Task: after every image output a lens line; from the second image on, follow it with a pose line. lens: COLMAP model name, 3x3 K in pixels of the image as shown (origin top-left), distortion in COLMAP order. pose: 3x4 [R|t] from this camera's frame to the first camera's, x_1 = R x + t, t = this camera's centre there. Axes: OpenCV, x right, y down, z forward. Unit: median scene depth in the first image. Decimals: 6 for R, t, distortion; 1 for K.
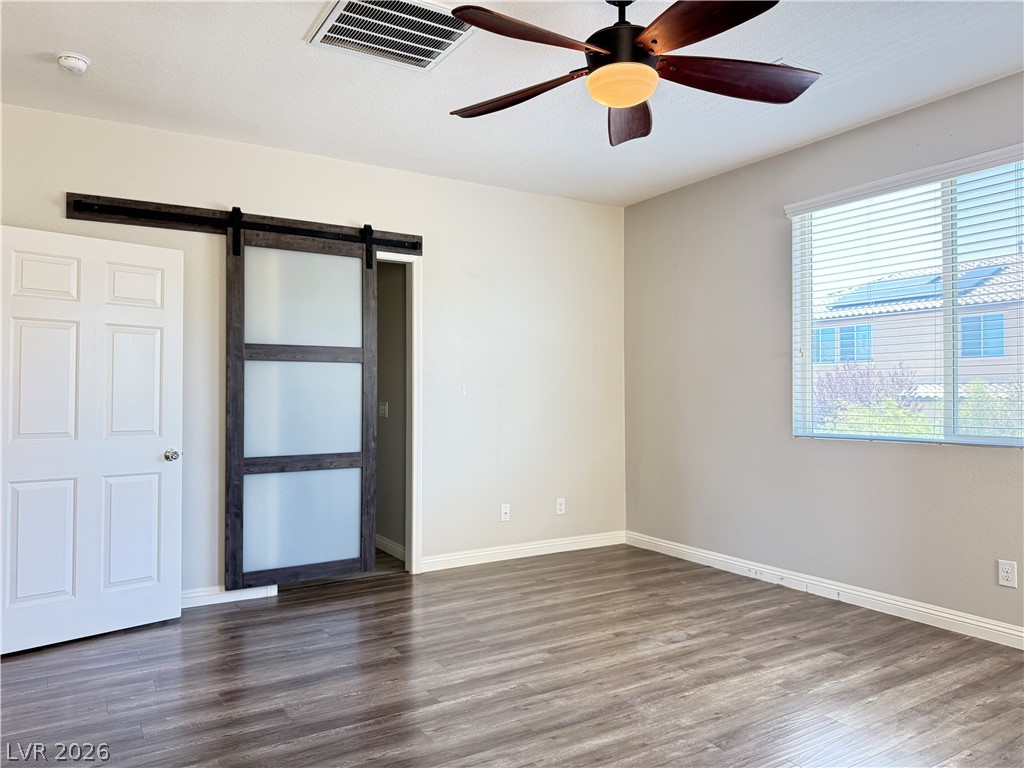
lens RADIAL K [[722.5, 0, 516.3], [0, 722.5, 381.8], [0, 0, 1]] dist [0.059971, -0.072273]
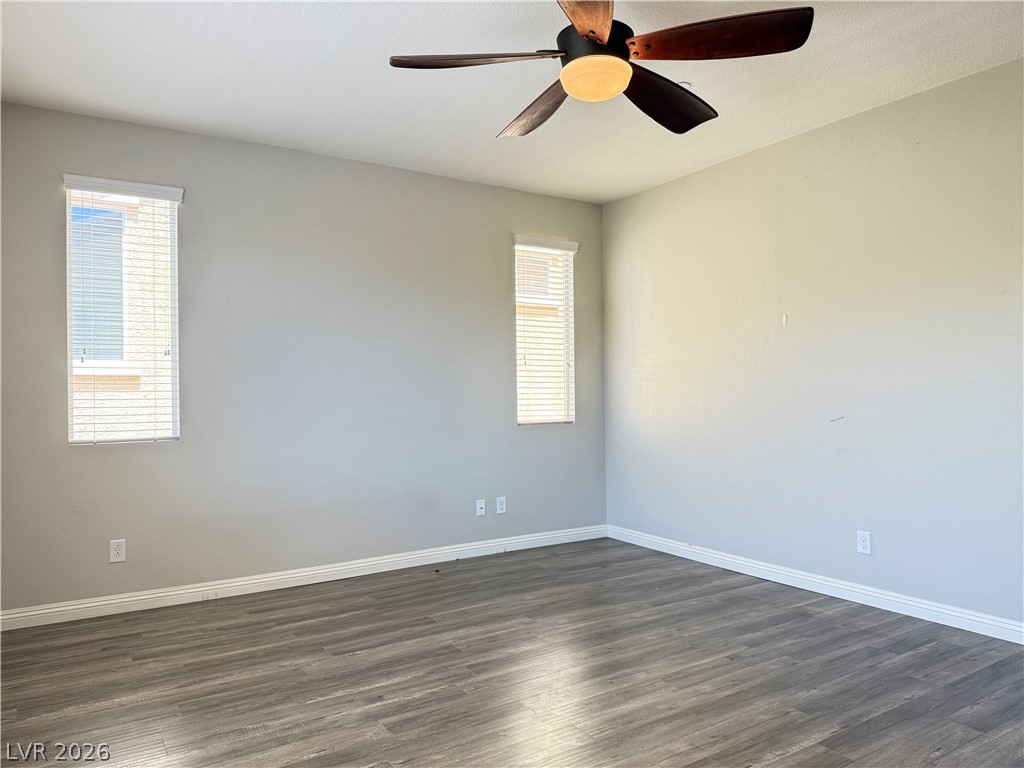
lens RADIAL K [[722.5, 0, 515.2], [0, 722.5, 375.2], [0, 0, 1]] dist [0.059971, -0.072273]
pose [[-0.999645, 0.013187, -0.023151, 0.198570], [0.014009, 0.999264, -0.035707, 0.023084], [0.022663, -0.036018, -0.999094, 1.388087]]
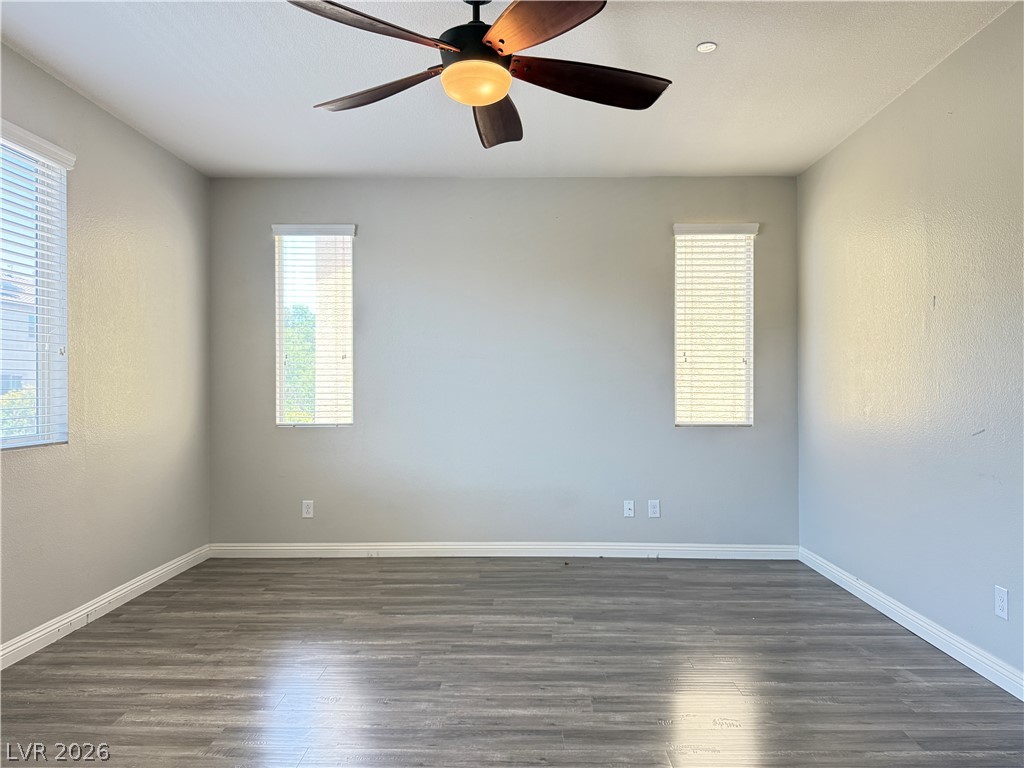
lens RADIAL K [[722.5, 0, 515.7], [0, 722.5, 385.5], [0, 0, 1]] dist [0.059971, -0.072273]
pose [[-0.844783, 0.007112, 0.535062, -0.303513], [-0.003807, 0.999806, -0.019299, 0.022095], [-0.535096, -0.018341, -0.844592, 1.266002]]
